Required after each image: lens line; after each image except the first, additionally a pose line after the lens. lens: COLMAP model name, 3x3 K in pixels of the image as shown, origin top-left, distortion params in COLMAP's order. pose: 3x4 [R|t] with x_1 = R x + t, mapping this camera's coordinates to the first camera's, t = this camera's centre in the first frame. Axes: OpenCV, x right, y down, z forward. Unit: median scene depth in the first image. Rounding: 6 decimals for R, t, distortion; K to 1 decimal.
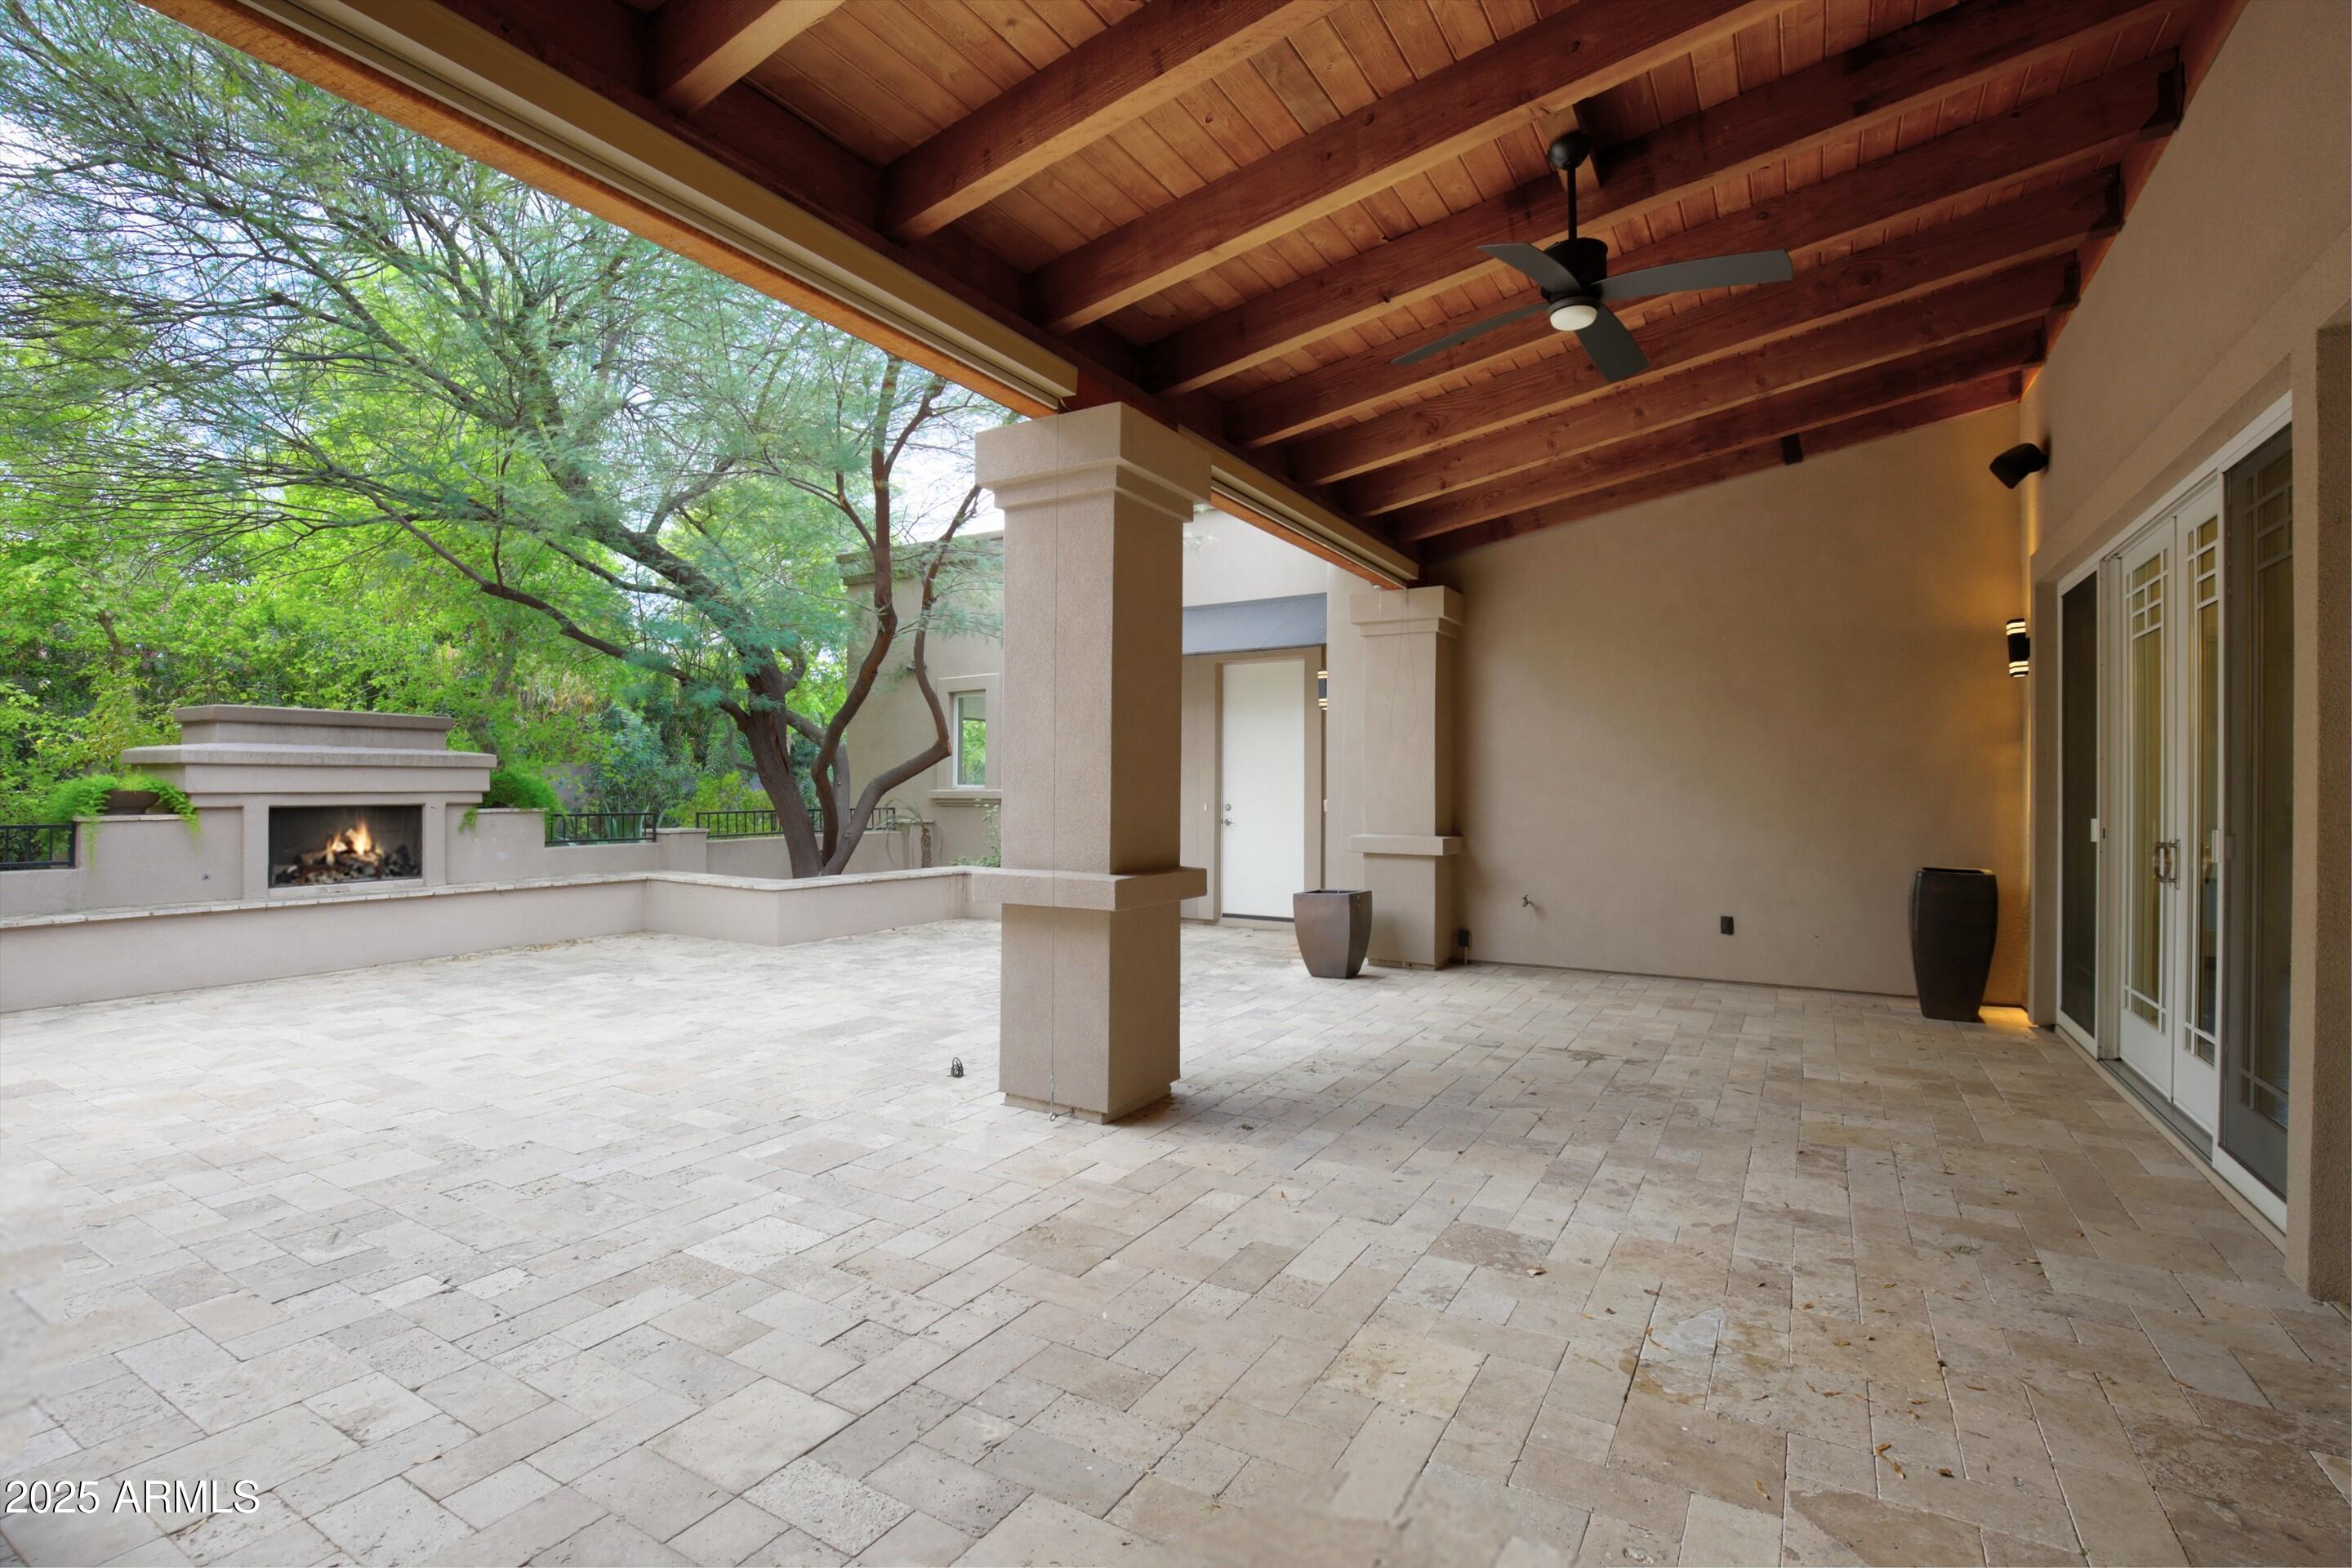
lens RADIAL K [[1058.6, 0, 1176.0], [0, 1058.6, 784.0], [0, 0, 1]] dist [-0.022227, 0.000581]
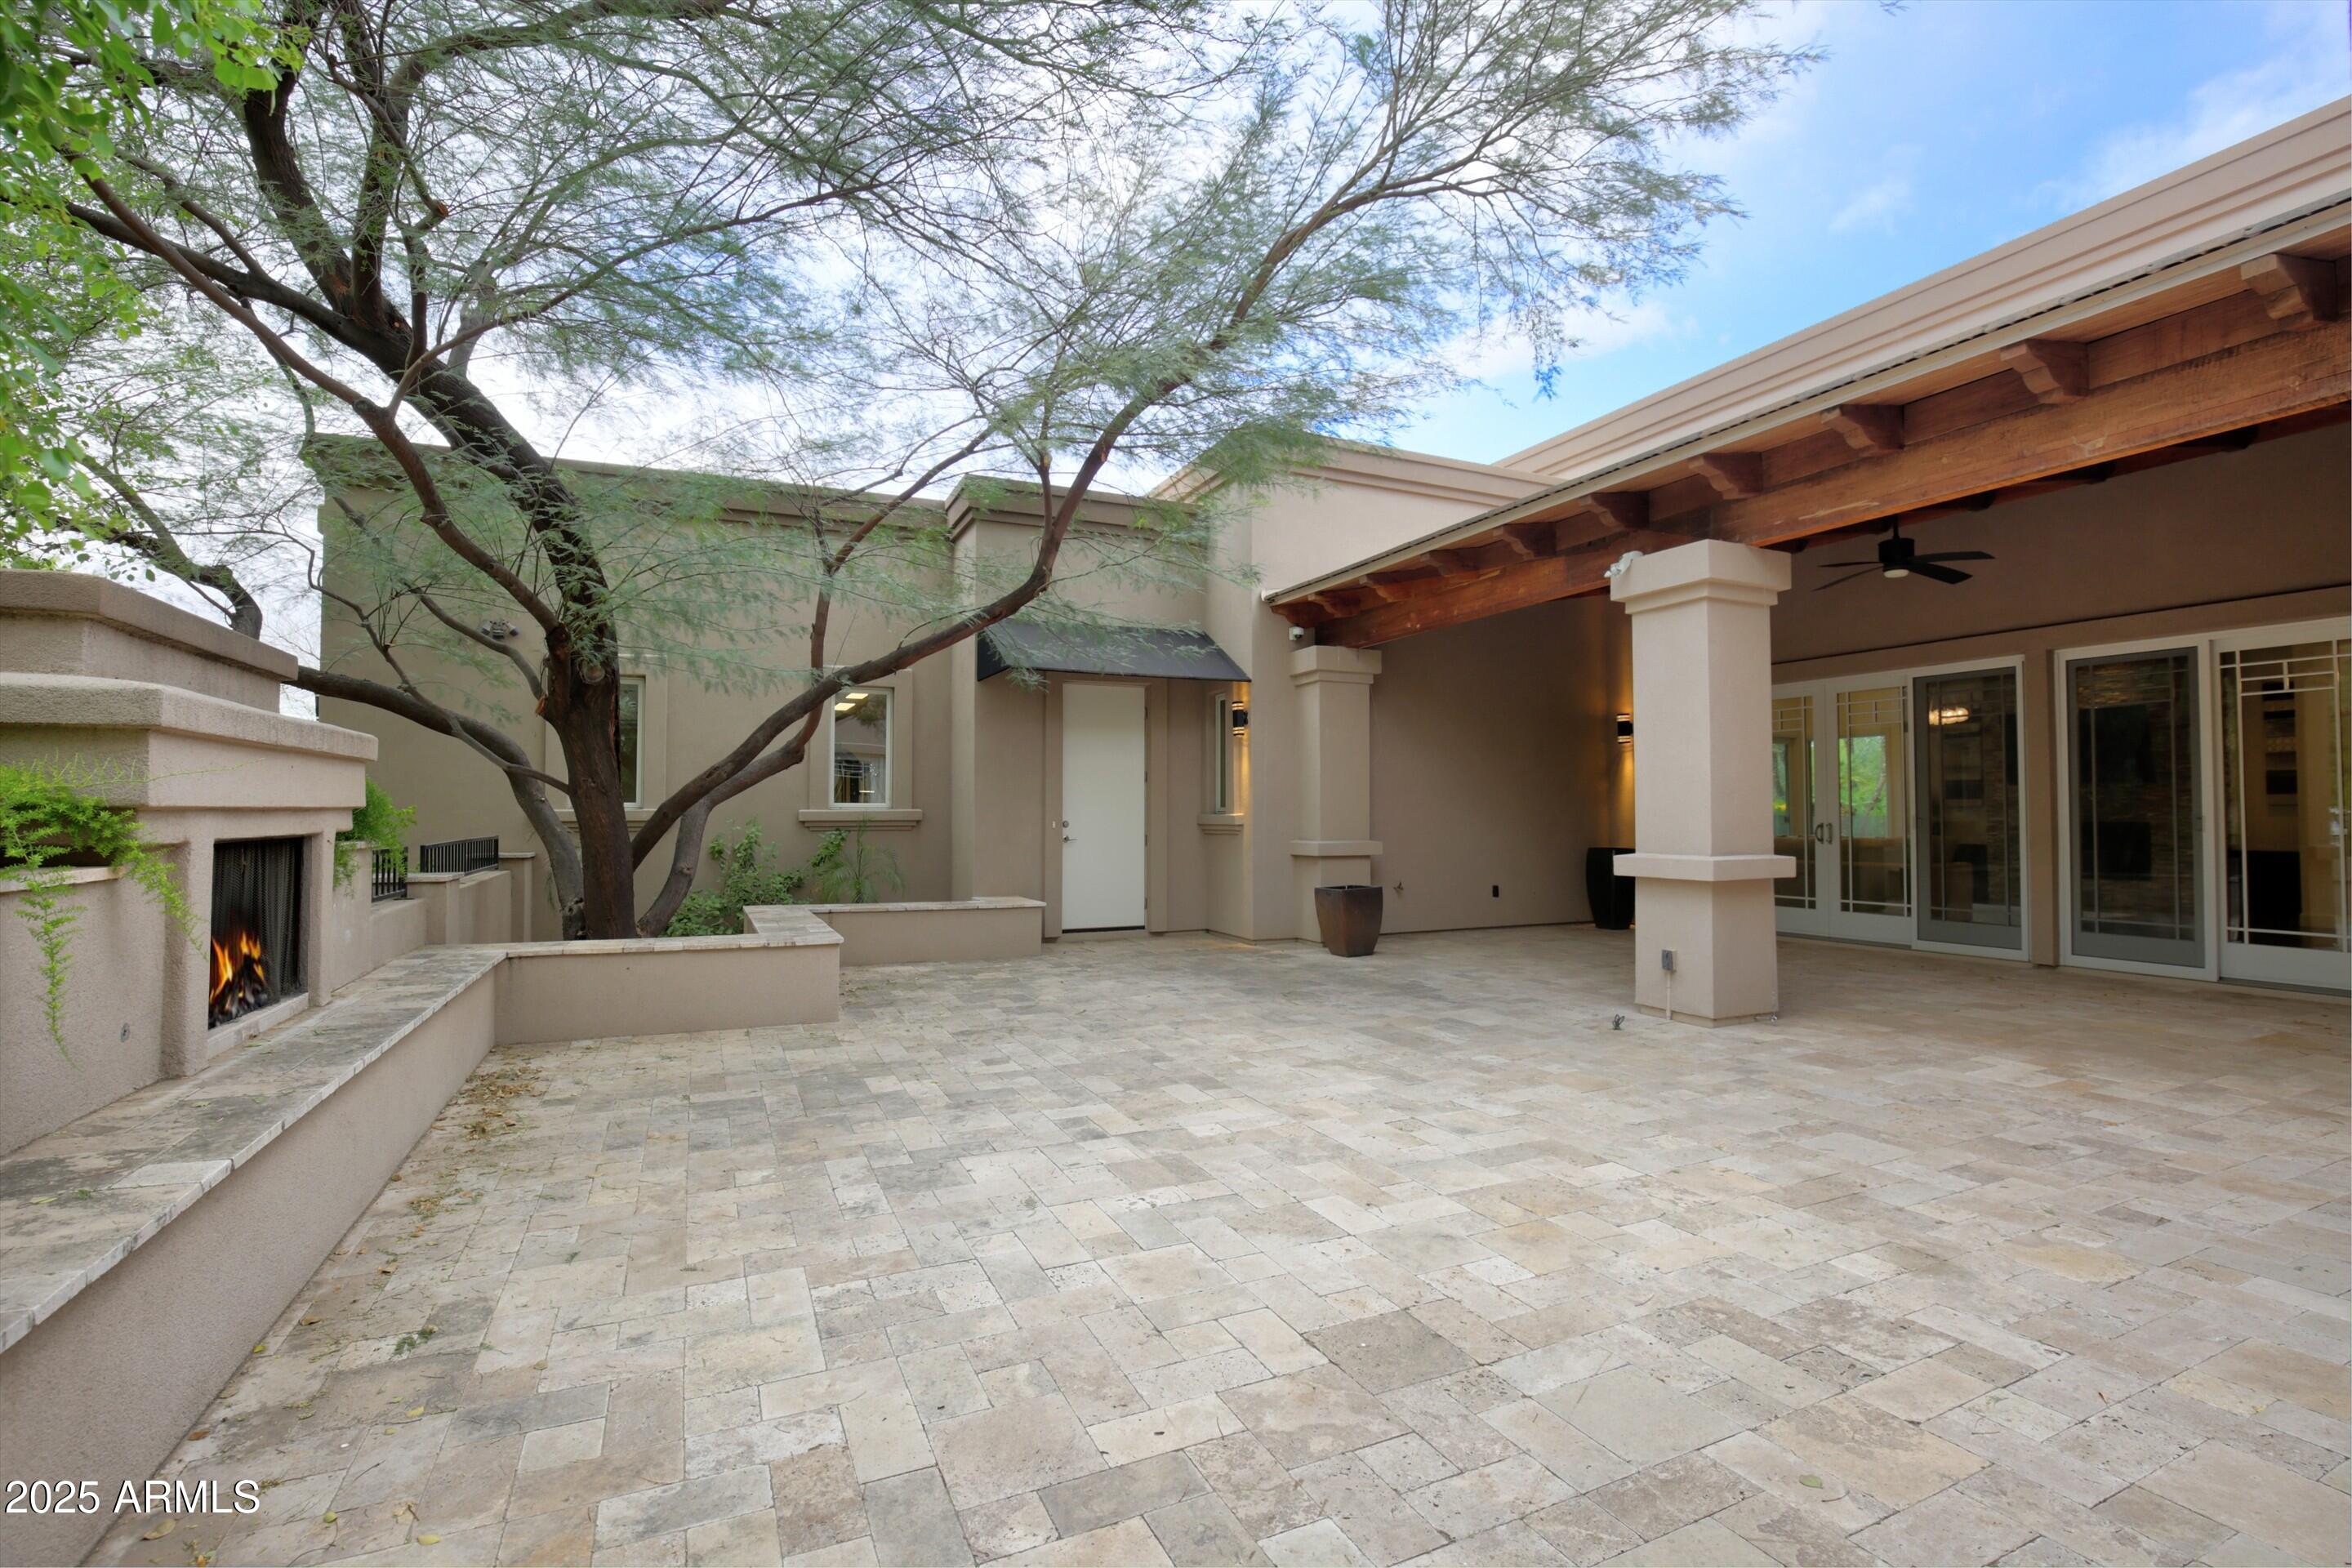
lens RADIAL K [[1058.6, 0, 1176.0], [0, 1058.6, 784.0], [0, 0, 1]] dist [-0.022227, 0.000581]
pose [[0.569398, 0.017786, 0.821870, -1.065479], [0.000421, 0.999759, -0.021927, 0.008629], [-0.822062, 0.012831, 0.569254, 0.495250]]
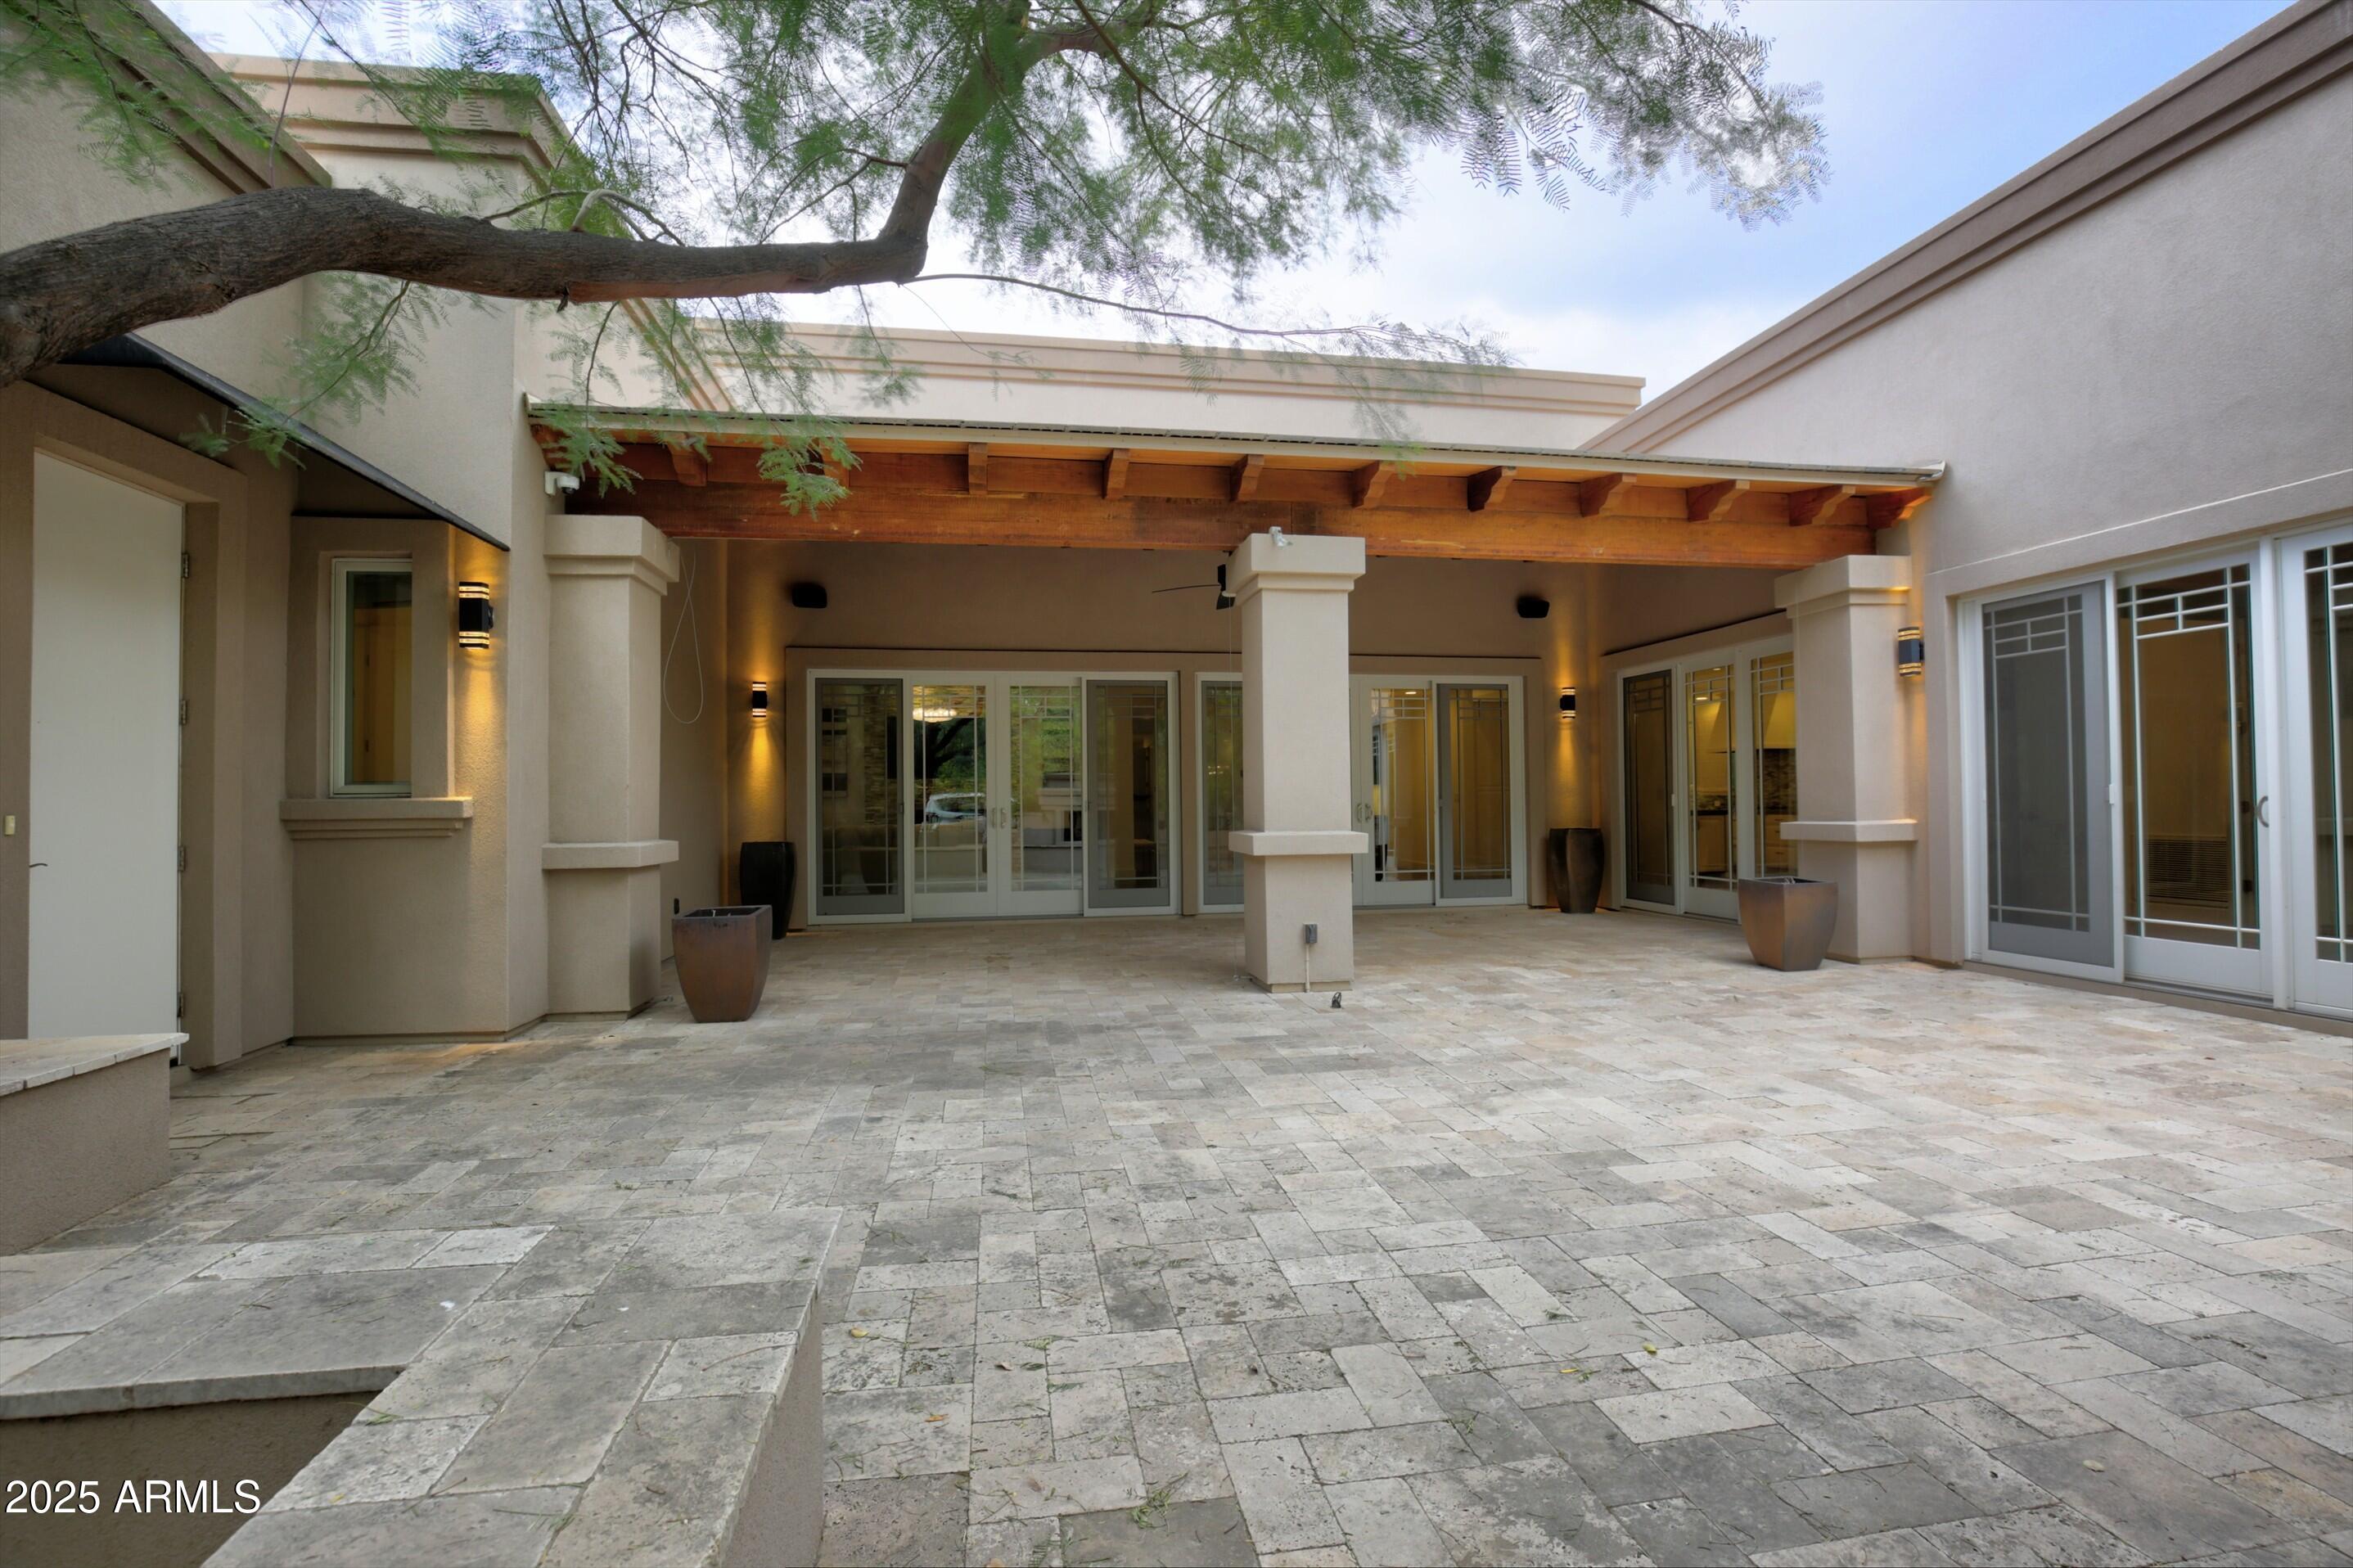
lens RADIAL K [[1074.2, 0, 1176.5], [0, 1074.2, 784.0], [0, 0, 1]] dist [-0.021483, 0.001034]
pose [[-0.653824, 0.017332, 0.756448, -0.726609], [0.006029, 0.999825, -0.017698, 0.023938], [-0.756622, -0.007011, -0.653814, 1.359661]]
